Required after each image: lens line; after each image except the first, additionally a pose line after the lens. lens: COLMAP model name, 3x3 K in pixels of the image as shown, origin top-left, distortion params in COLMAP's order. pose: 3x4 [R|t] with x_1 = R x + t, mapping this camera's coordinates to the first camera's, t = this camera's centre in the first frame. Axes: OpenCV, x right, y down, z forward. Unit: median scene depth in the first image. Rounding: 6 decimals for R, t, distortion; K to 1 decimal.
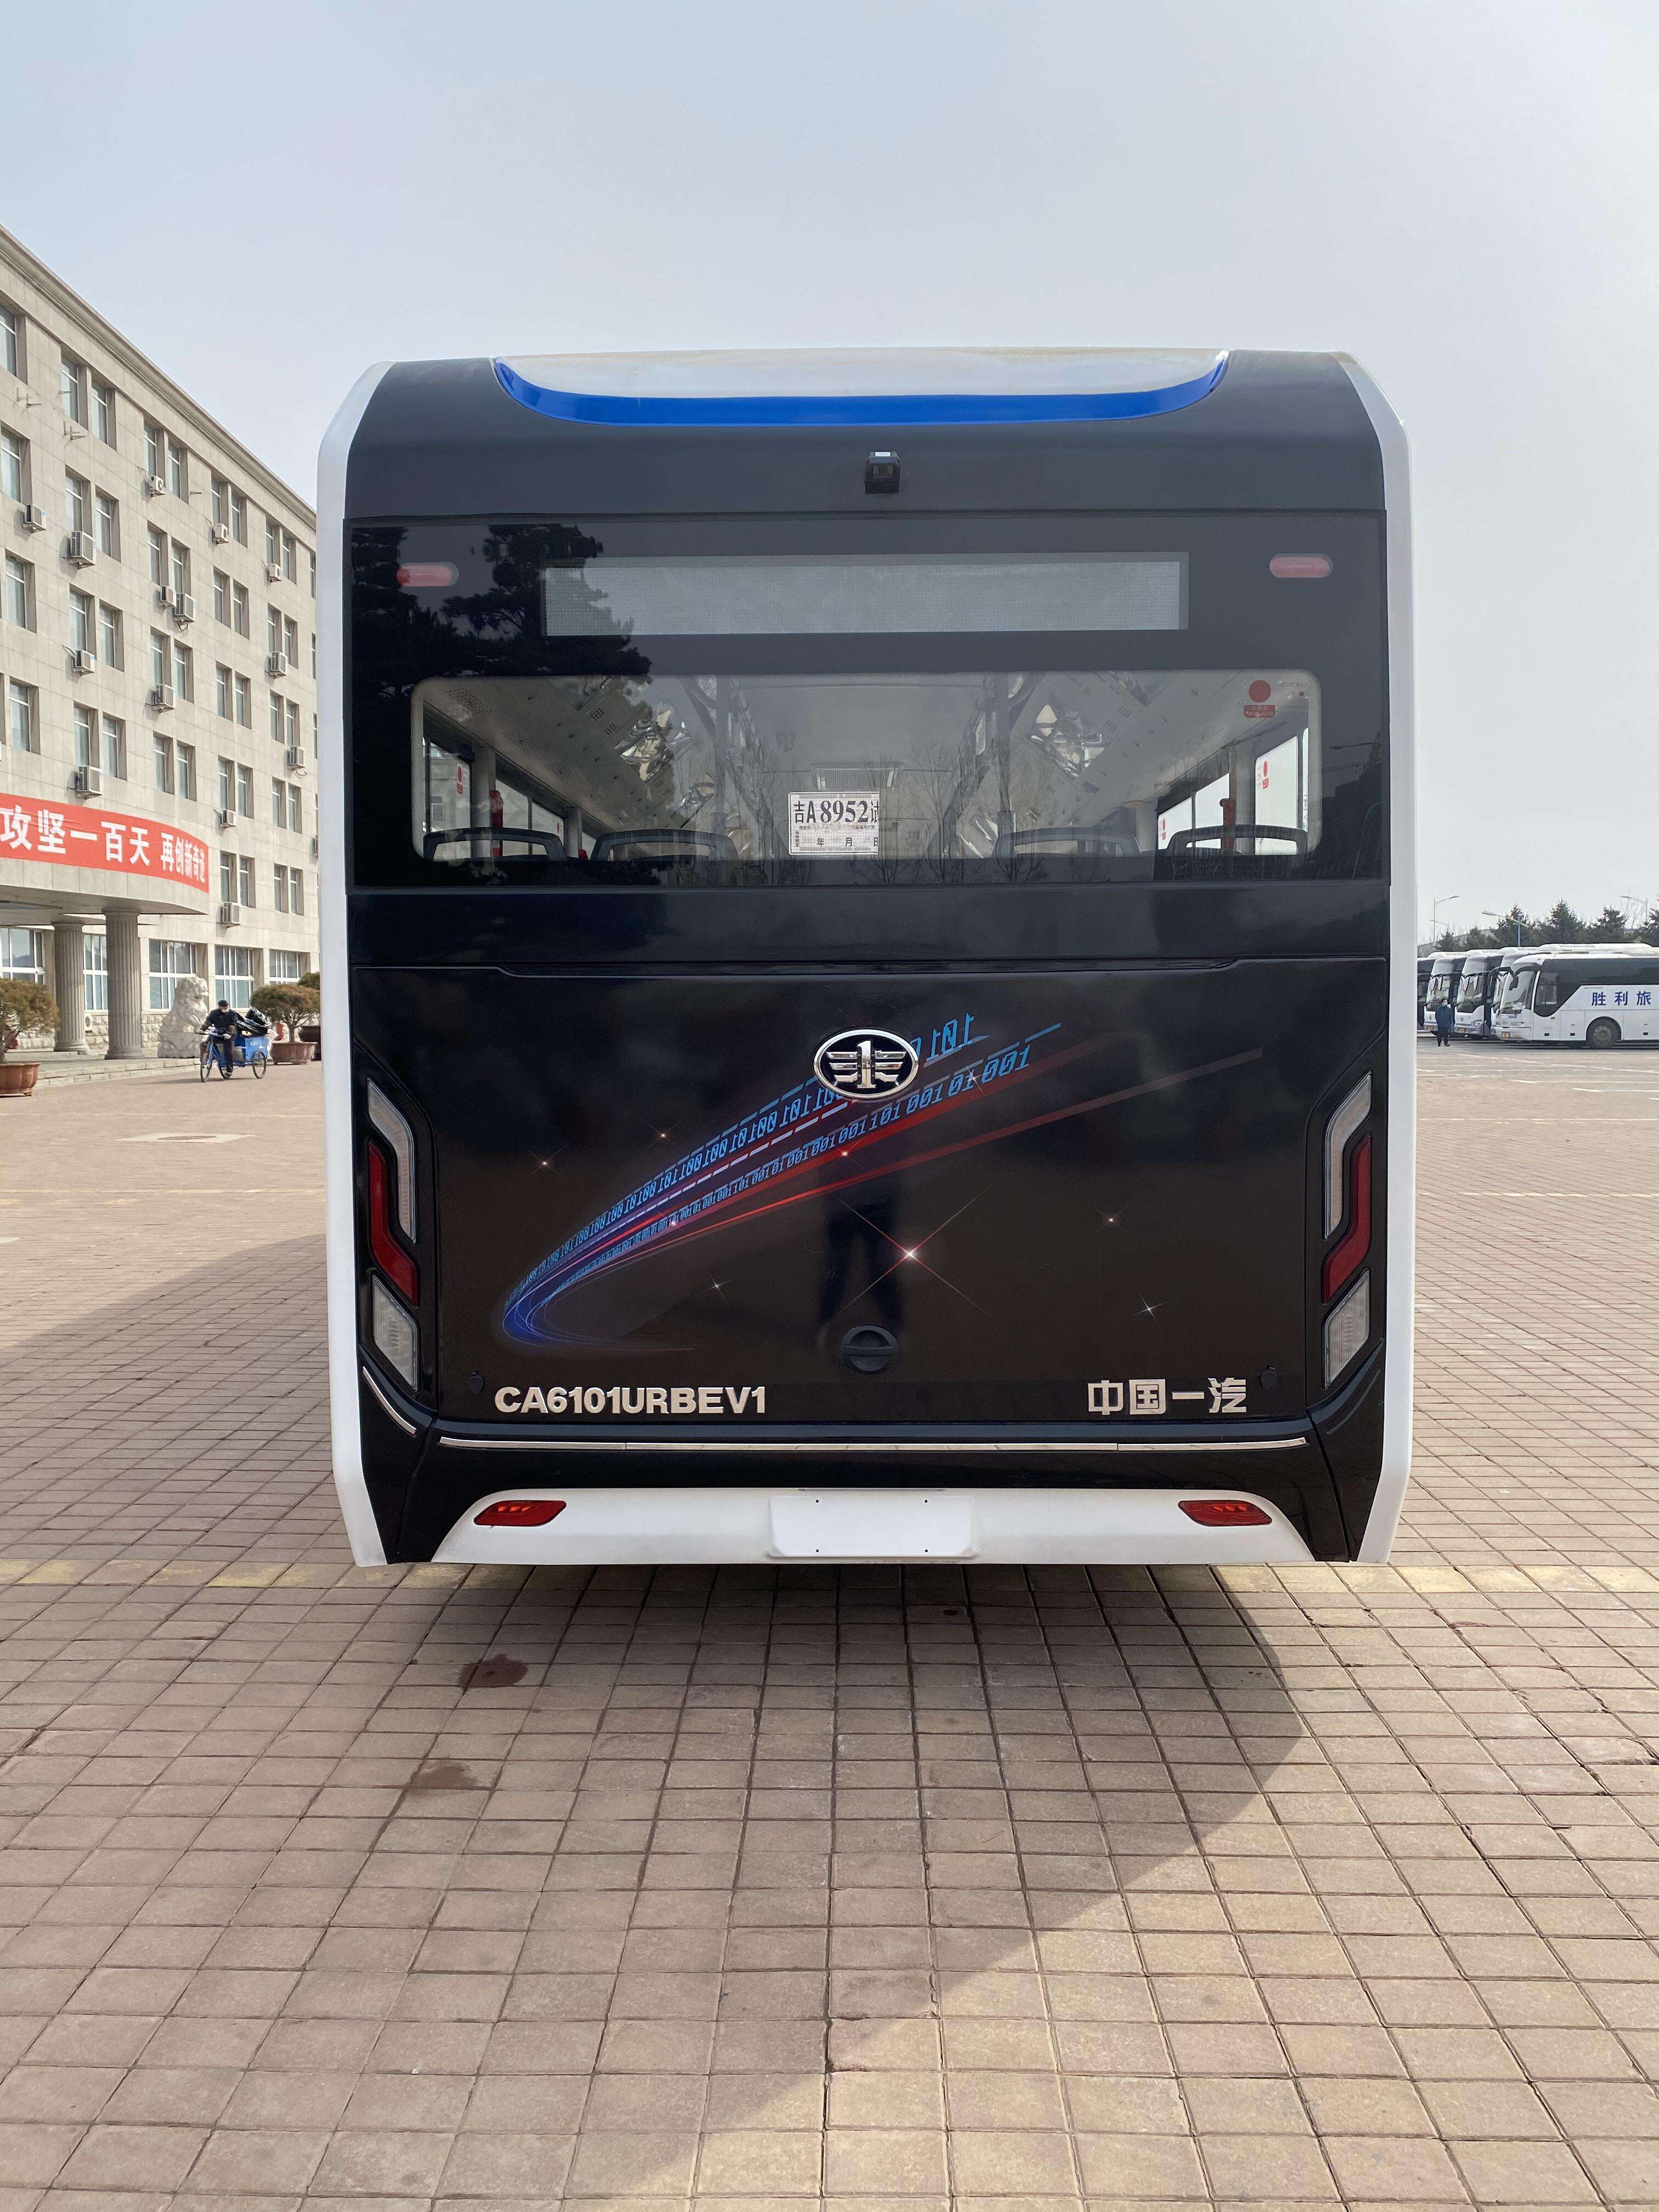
lens RADIAL K [[1650.6, 0, 833.2], [0, 1650.6, 1075.2], [0, 0, 1]] dist [0.013323, 0.002783]
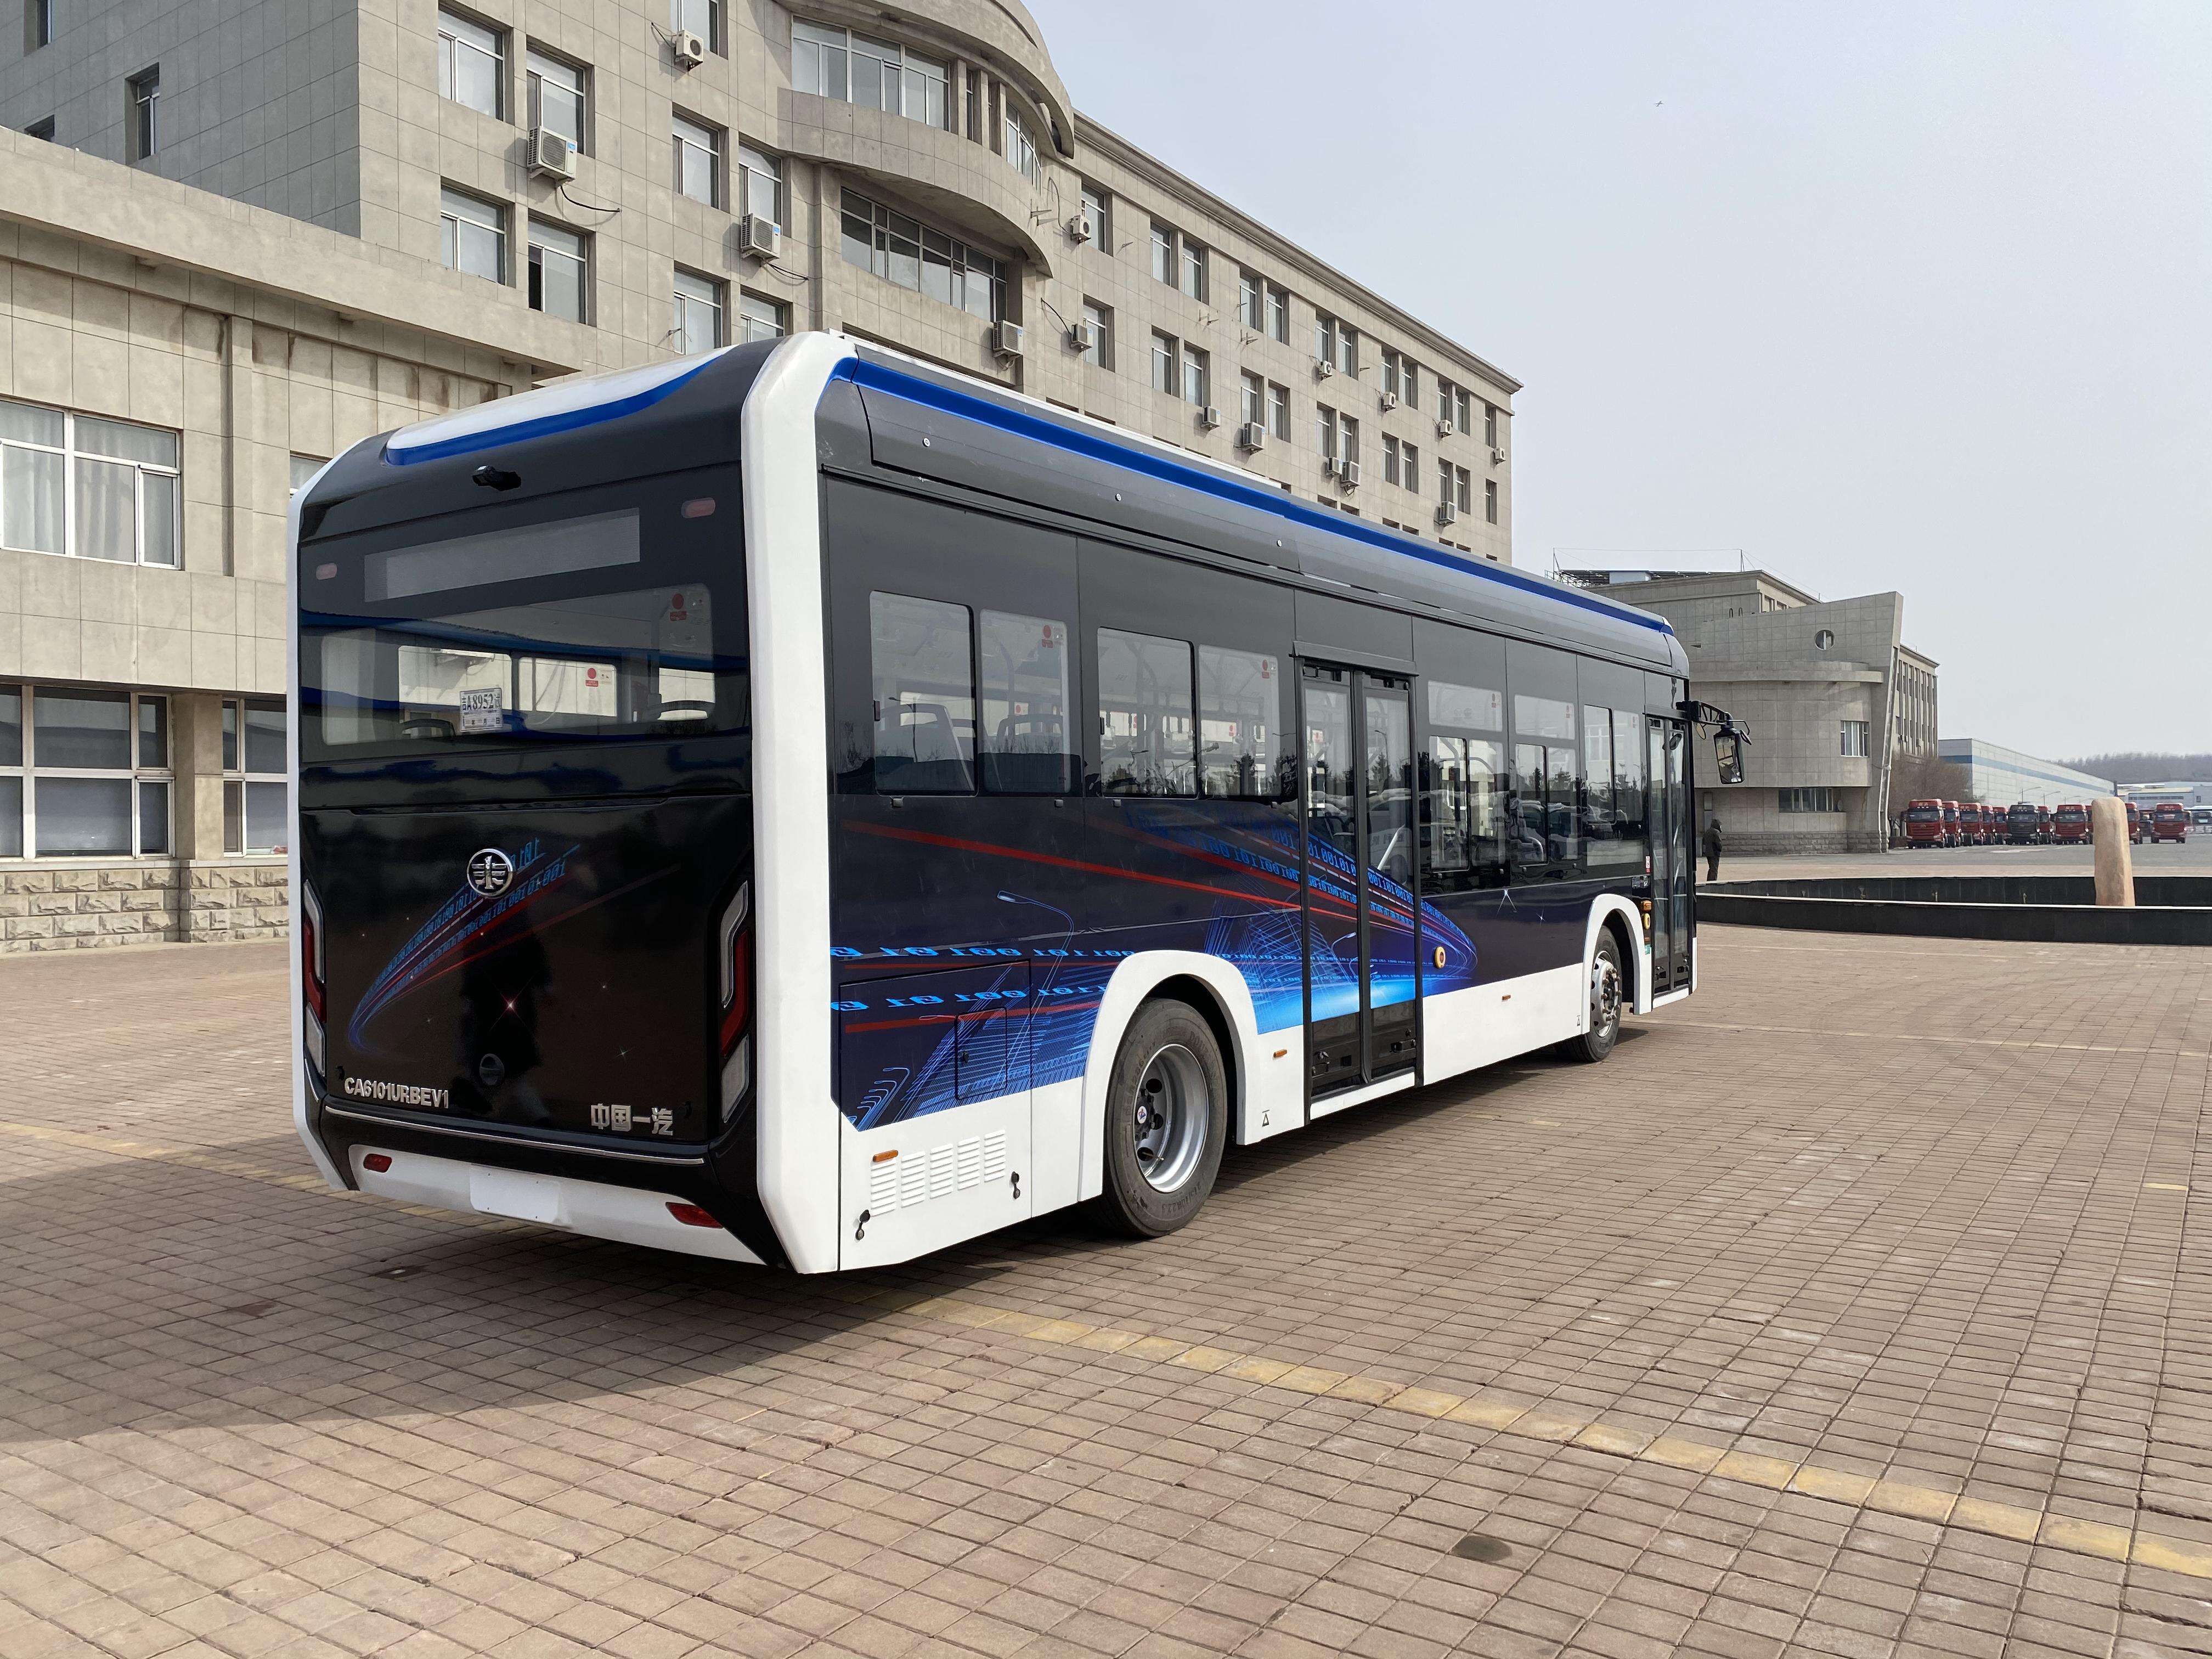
lens RADIAL K [[1651.4, 0, 1106.0], [0, 1651.4, 829.5], [0, 0, 1]] dist [0.013621, 0.002707]
pose [[0.835192, -0.011725, -0.549833, 1.262466], [-0.012720, 0.999093, -0.040627, 0.007640], [0.549811, 0.040925, 0.834286, 0.071381]]
